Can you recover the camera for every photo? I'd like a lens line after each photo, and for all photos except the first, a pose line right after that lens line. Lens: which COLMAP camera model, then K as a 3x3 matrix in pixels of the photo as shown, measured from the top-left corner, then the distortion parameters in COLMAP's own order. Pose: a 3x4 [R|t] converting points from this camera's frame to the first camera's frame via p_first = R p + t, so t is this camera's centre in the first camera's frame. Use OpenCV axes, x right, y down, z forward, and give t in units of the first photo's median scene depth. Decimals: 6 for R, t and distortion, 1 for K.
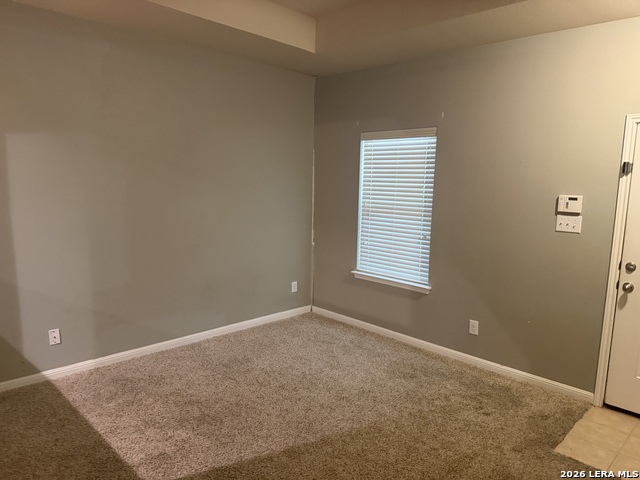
lens RADIAL K [[459.9, 0, 319.2], [0, 459.9, 242.9], [0, 0, 1]] dist [0.084980, -0.117798]
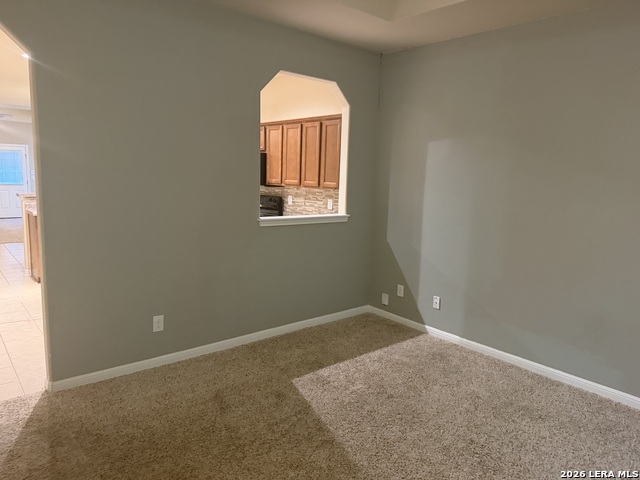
lens RADIAL K [[459.9, 0, 319.2], [0, 459.9, 242.9], [0, 0, 1]] dist [0.084980, -0.117798]
pose [[-0.102024, 0.117668, -0.987798, 0.678429], [-0.179301, 0.974542, 0.134608, -0.065593], [0.978490, 0.190847, -0.078329, 0.771271]]
